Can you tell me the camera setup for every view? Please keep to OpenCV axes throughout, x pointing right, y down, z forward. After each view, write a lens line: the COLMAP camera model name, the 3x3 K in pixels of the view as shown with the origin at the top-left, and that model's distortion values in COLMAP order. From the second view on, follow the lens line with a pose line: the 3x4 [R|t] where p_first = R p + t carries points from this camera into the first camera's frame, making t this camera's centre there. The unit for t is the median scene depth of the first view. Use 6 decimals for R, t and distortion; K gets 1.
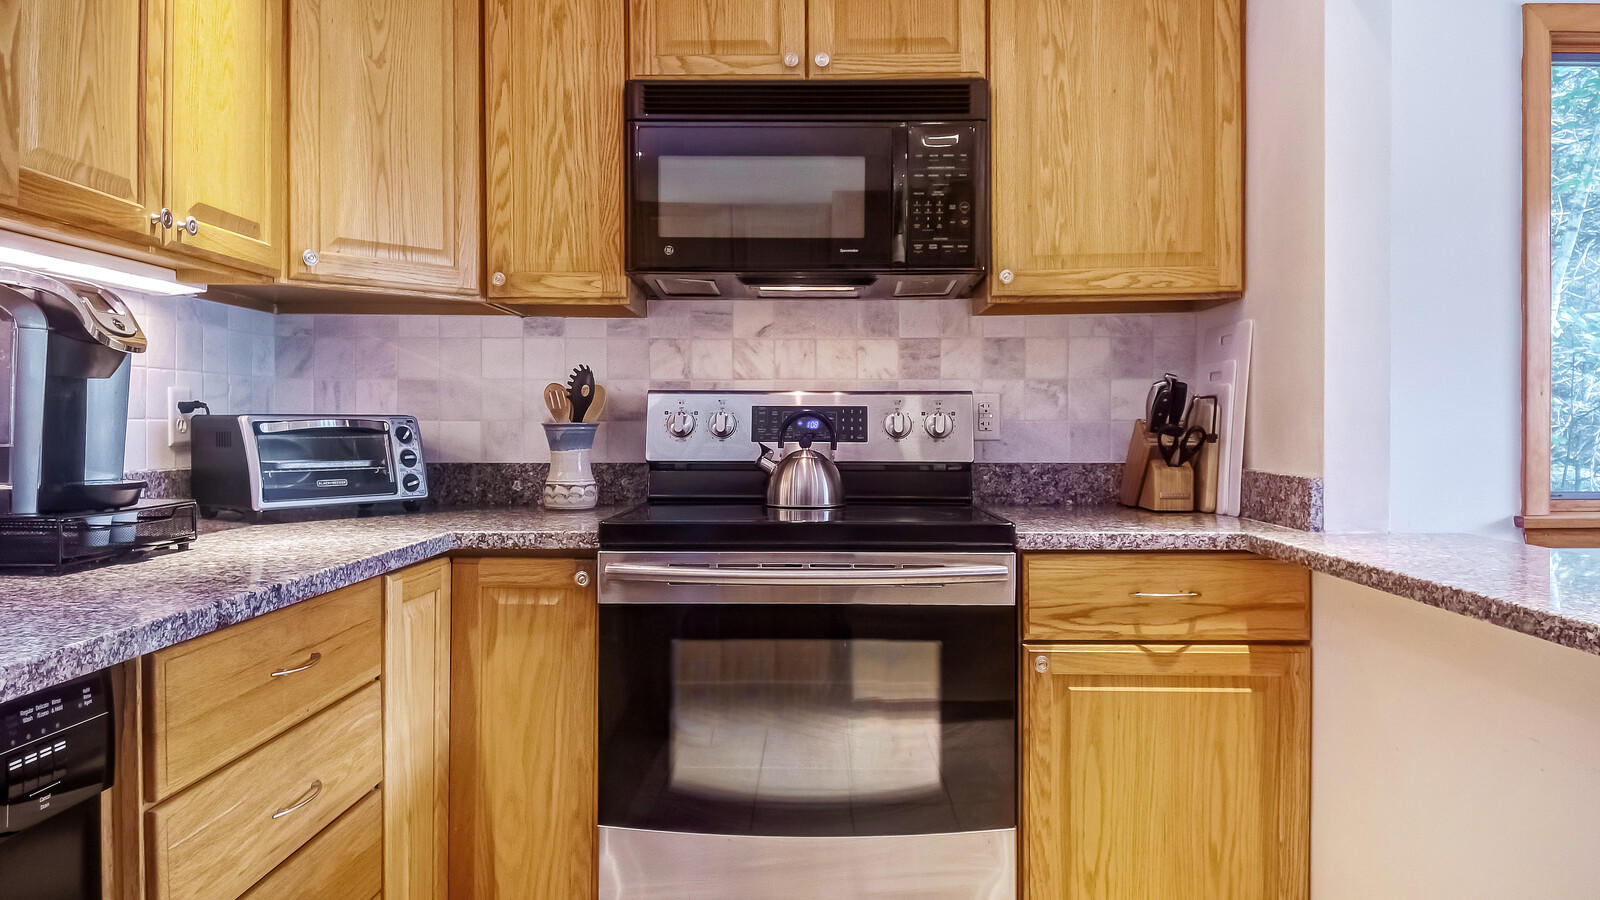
lens RADIAL K [[1089.7, 0, 800.0], [0, 1089.7, 450.0], [0, 0, 1]] dist [0.041700, -0.001376]
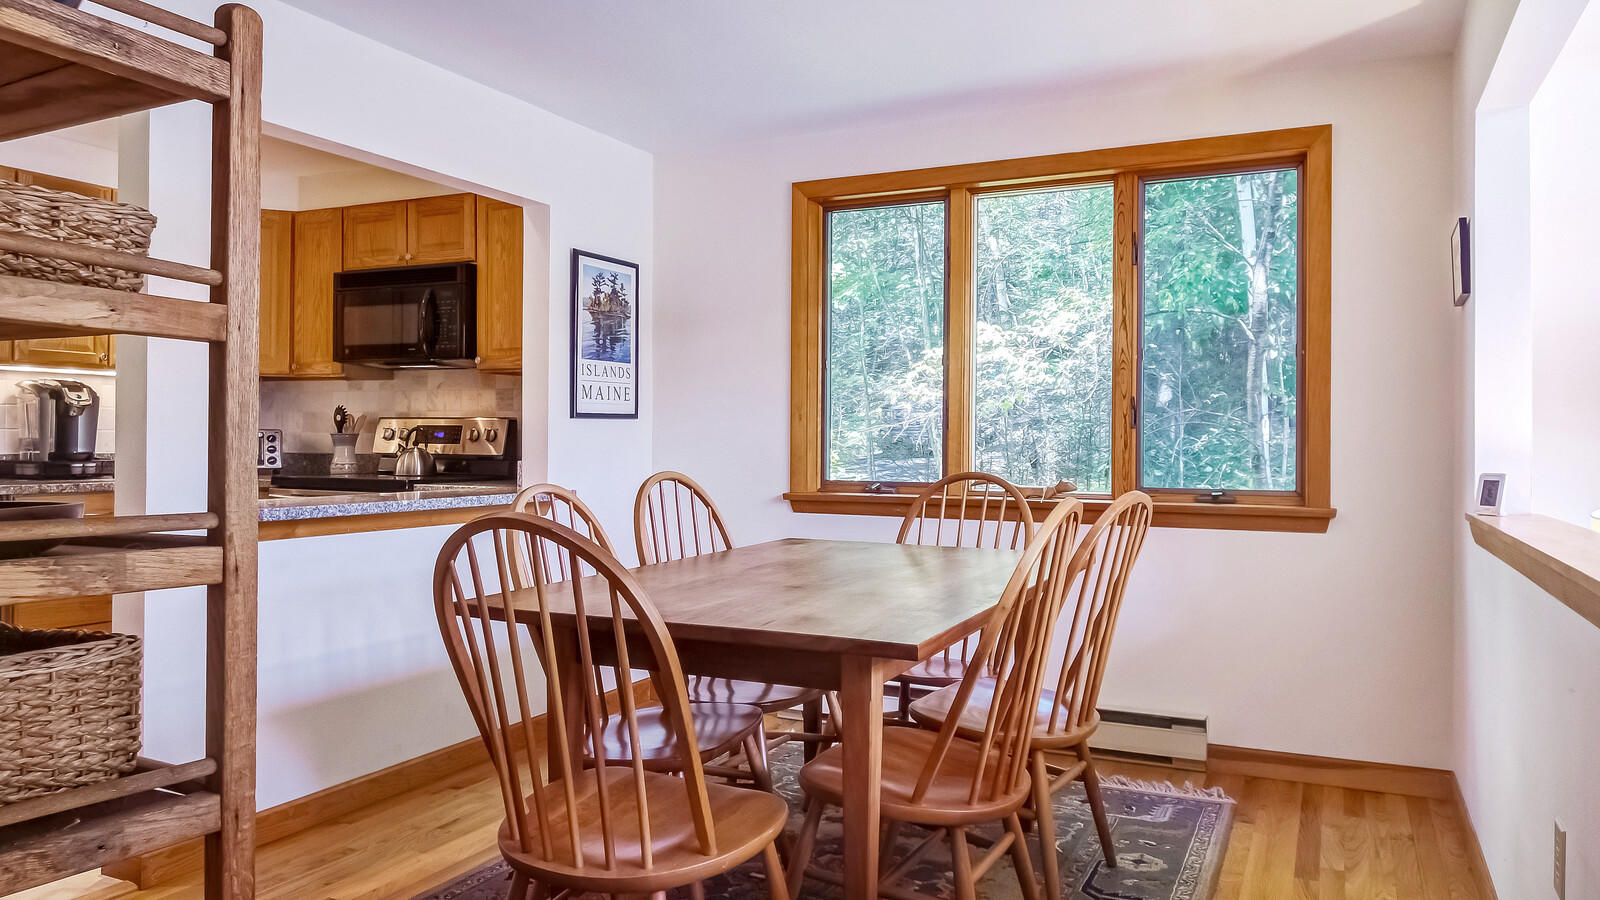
lens RADIAL K [[1089.7, 0, 800.0], [0, 1089.7, 450.0], [0, 0, 1]] dist [0.041700, -0.001376]
pose [[0.908247, 0.010375, -0.418306, 1.492421], [-0.018632, 0.999704, -0.015660, 0.023864], [0.418020, 0.022017, 0.908171, -0.532610]]
